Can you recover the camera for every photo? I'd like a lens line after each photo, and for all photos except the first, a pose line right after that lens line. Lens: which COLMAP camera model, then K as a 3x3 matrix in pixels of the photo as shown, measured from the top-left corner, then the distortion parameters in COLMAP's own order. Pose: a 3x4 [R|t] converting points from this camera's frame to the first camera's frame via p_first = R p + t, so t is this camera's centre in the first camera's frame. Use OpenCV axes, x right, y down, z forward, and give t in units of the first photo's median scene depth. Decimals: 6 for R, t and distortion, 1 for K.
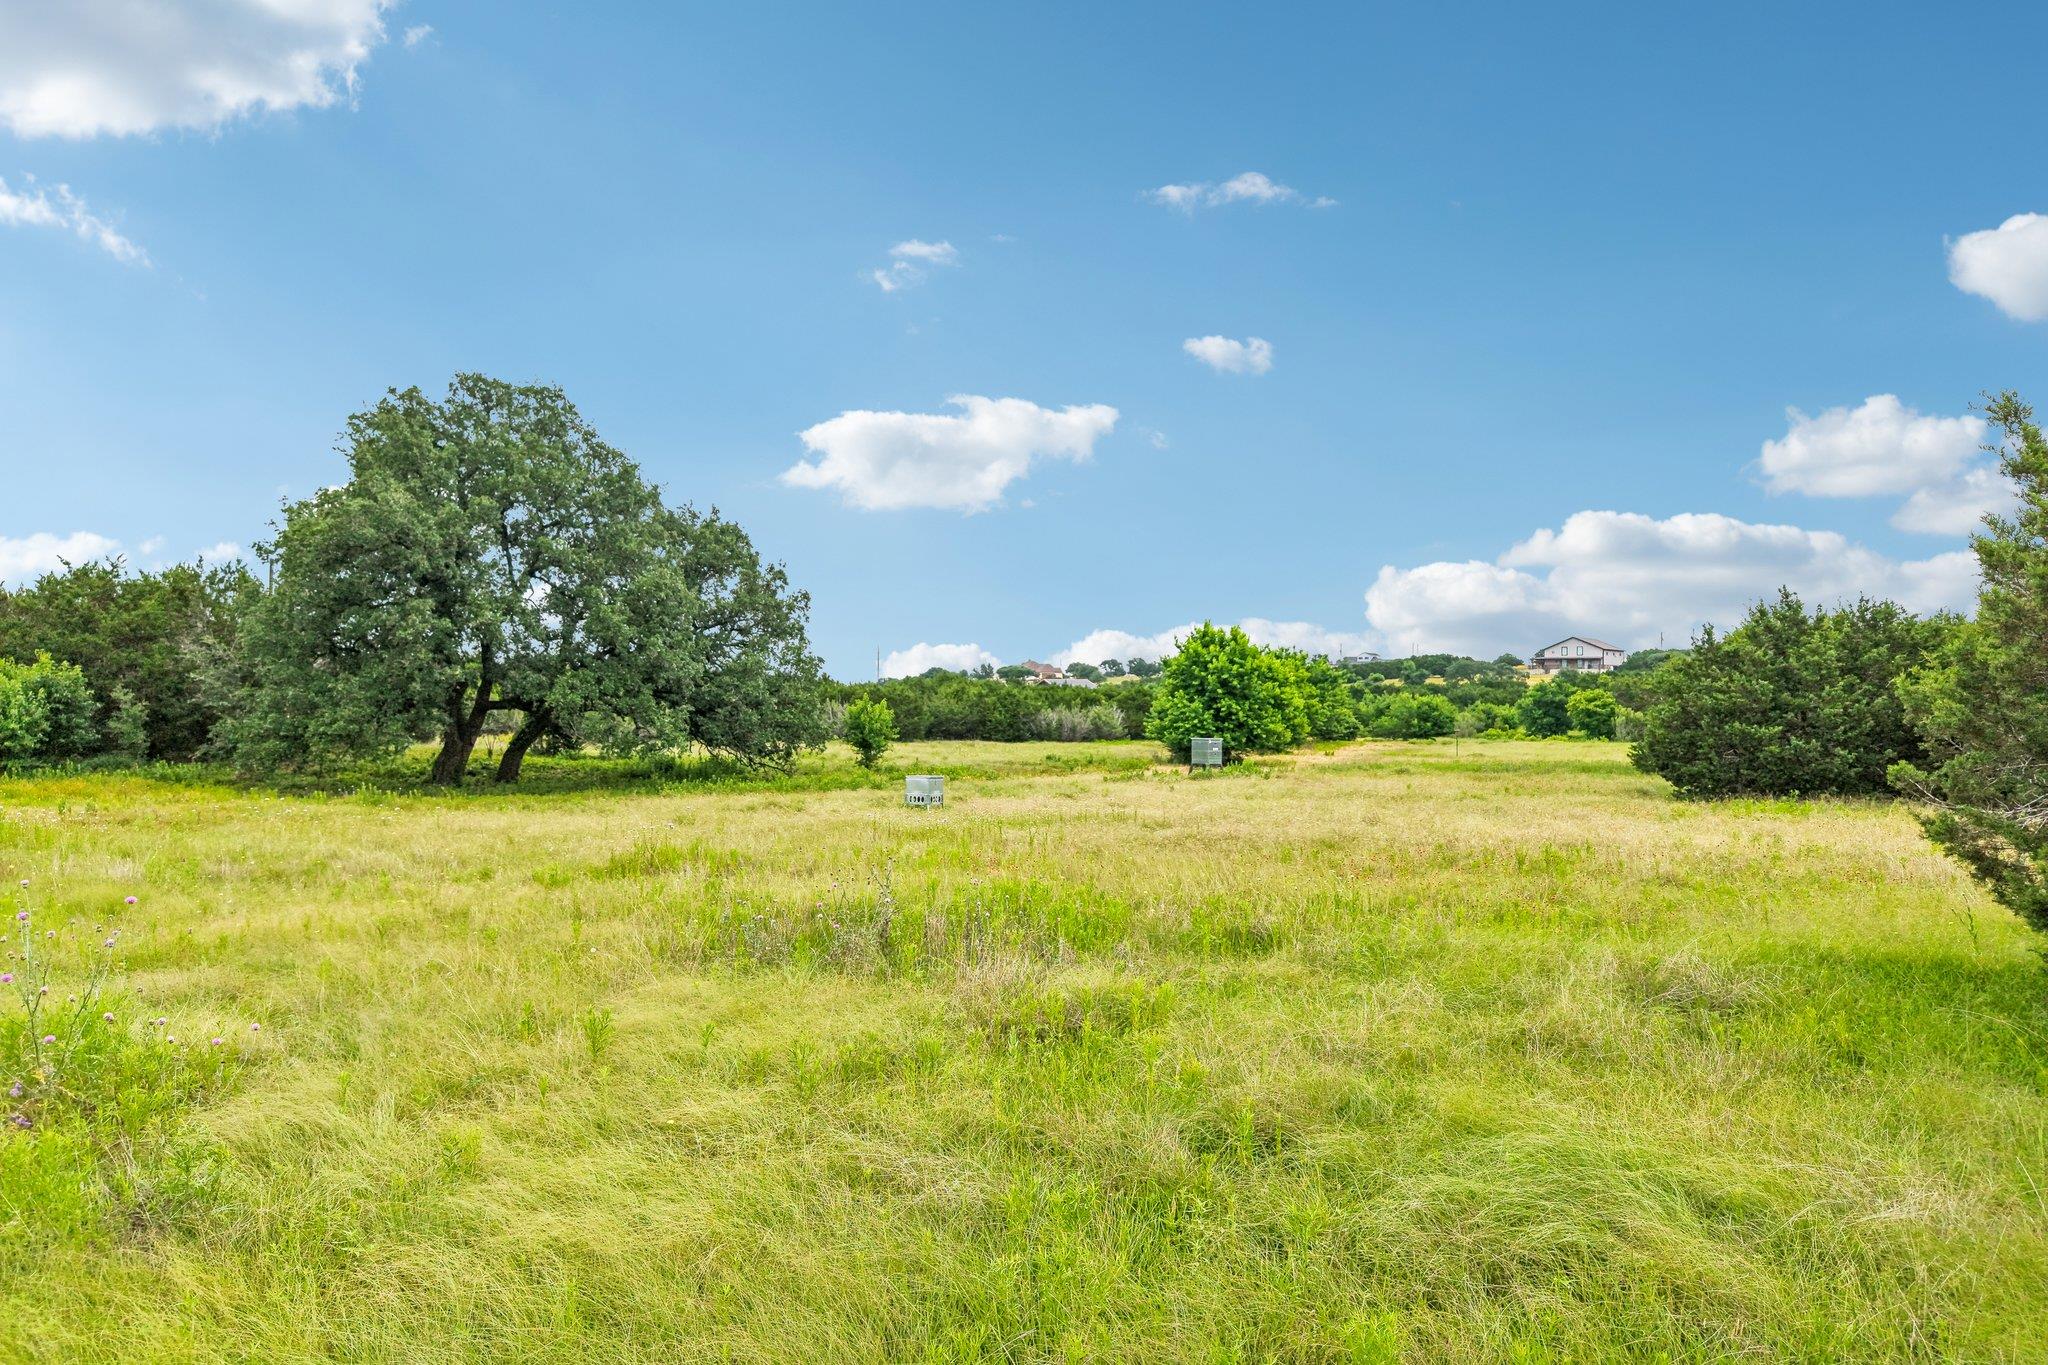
lens RADIAL K [[1349.7, 0, 1024.0], [0, 1349.7, 682.5], [0, 0, 1]] dist [0.025780, -0.031127]
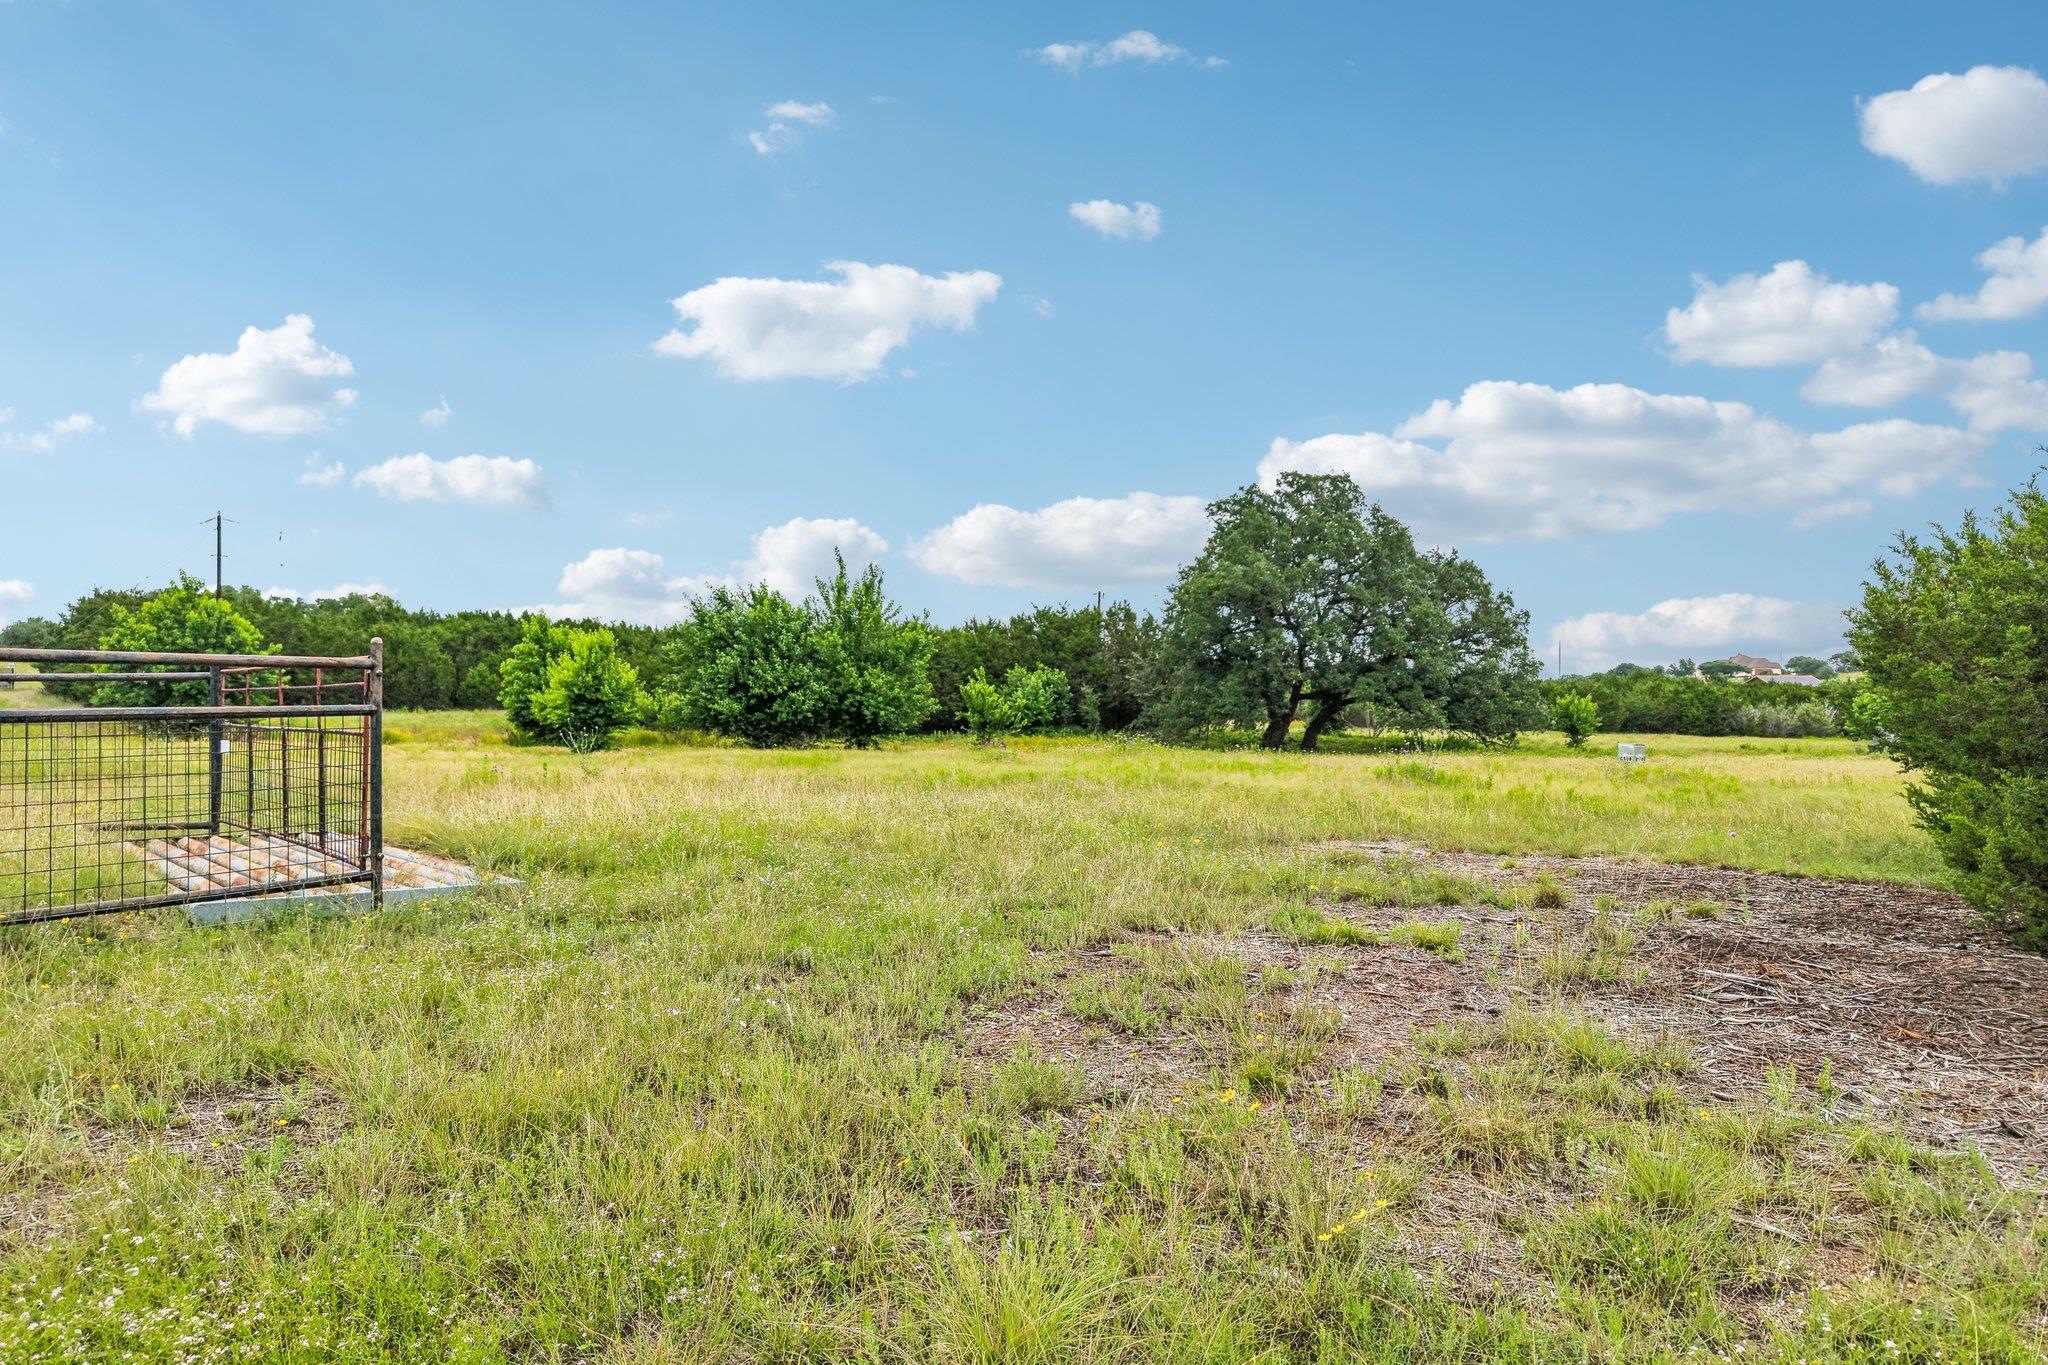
lens RADIAL K [[1349.7, 0, 1024.0], [0, 1349.7, 682.5], [0, 0, 1]] dist [0.025780, -0.031127]
pose [[0.886071, -0.001223, -0.463549, 0.014510], [0.002034, 0.999997, 0.001249, -0.000690], [0.463546, -0.002050, 0.886070, -0.391002]]
